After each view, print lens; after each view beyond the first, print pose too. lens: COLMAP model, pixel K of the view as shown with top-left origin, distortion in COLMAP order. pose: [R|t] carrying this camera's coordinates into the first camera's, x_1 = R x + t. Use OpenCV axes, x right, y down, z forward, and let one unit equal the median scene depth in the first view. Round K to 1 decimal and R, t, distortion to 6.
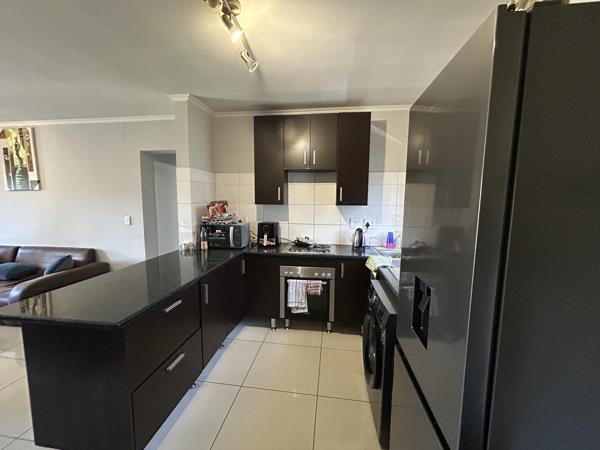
lens RADIAL K [[241.4, 0, 298.9], [0, 241.4, 225.7], [0, 0, 1]] dist [-0.001678, 0.000037]
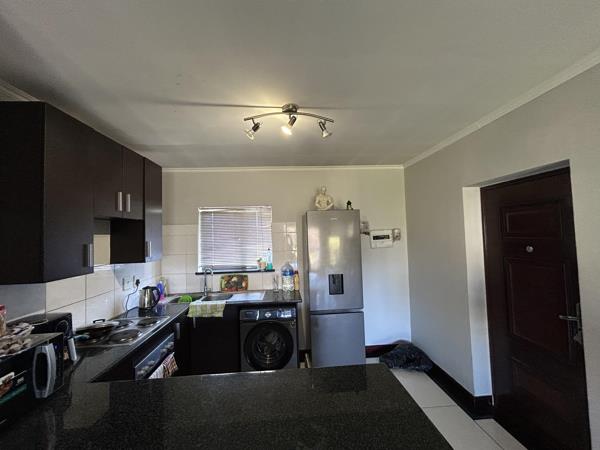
lens RADIAL K [[241.4, 0, 298.9], [0, 241.4, 225.7], [0, 0, 1]] dist [-0.001678, 0.000037]
pose [[-0.203117, 0.030112, 0.978691, -0.729562], [0.128608, 0.991688, -0.003821, -0.132397], [-0.970672, 0.125091, -0.205301, 0.606523]]
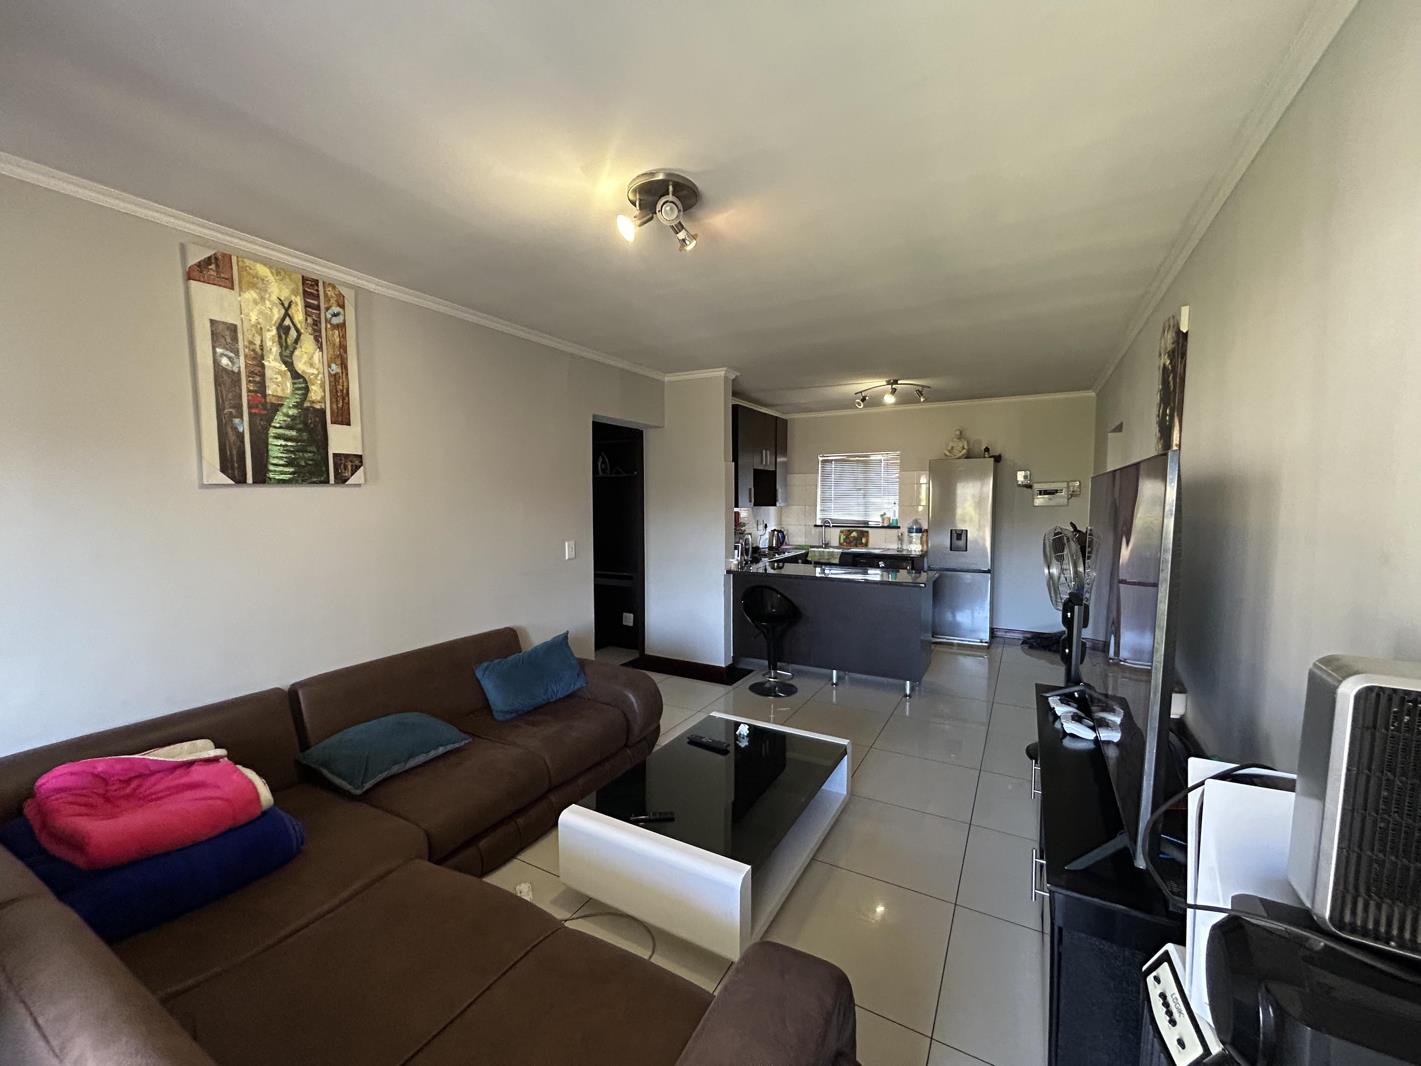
lens RADIAL K [[571.6, 0, 708.0], [0, 571.6, 534.6], [0, 0, 1]] dist [-0.001678, 0.000037]
pose [[0.365688, -0.071217, 0.928009, -2.027619], [0.102263, 0.994106, 0.035992, -0.077891], [-0.925102, 0.081739, 0.370816, 0.375612]]
